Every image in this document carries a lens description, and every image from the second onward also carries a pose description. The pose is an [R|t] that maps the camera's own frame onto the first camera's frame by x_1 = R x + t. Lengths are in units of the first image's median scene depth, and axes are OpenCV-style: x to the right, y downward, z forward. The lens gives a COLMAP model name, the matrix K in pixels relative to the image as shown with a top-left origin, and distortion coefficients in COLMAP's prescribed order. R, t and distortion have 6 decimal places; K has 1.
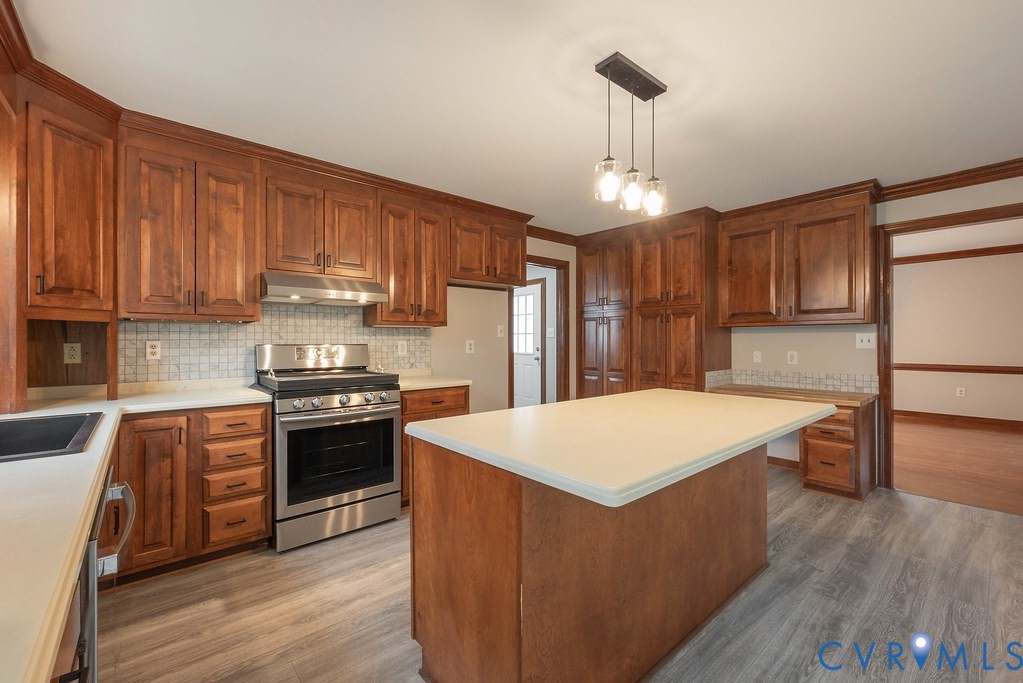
lens RADIAL K [[425.8, 0, 508.5], [0, 425.8, 340.6], [0, 0, 1]] dist [-0.001263, 0.001087]
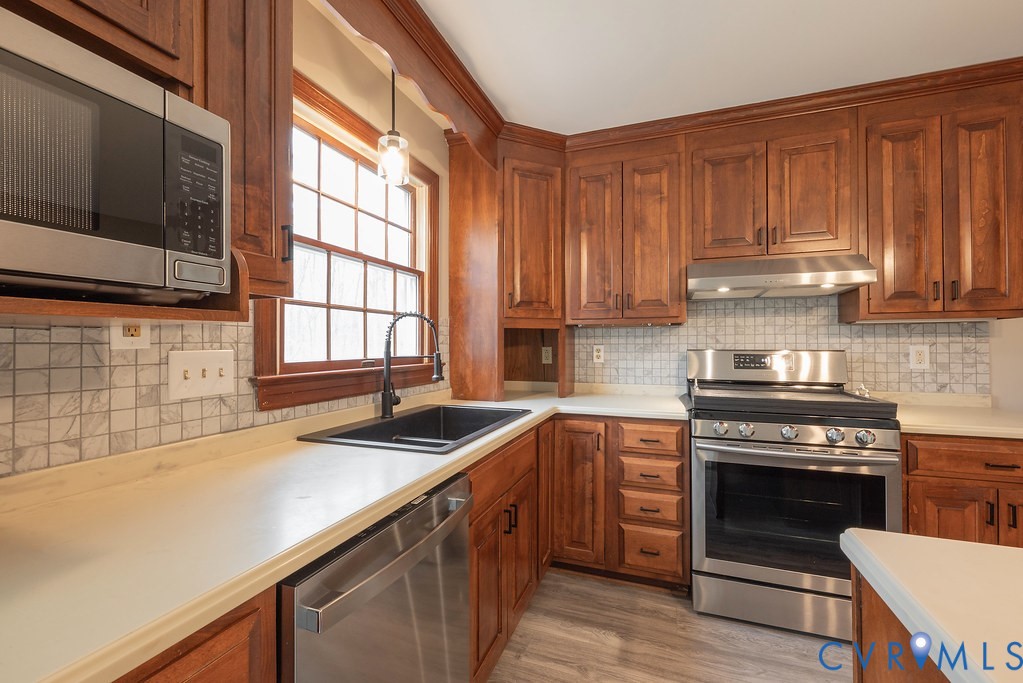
lens RADIAL K [[425.8, 0, 513.0], [0, 425.8, 340.5], [0, 0, 1]] dist [-0.001263, 0.001087]
pose [[0.489760, -0.006596, -0.871833, -0.007968], [0.000965, 0.999975, -0.007023, -0.003464], [0.871857, 0.002599, 0.489754, 0.279048]]
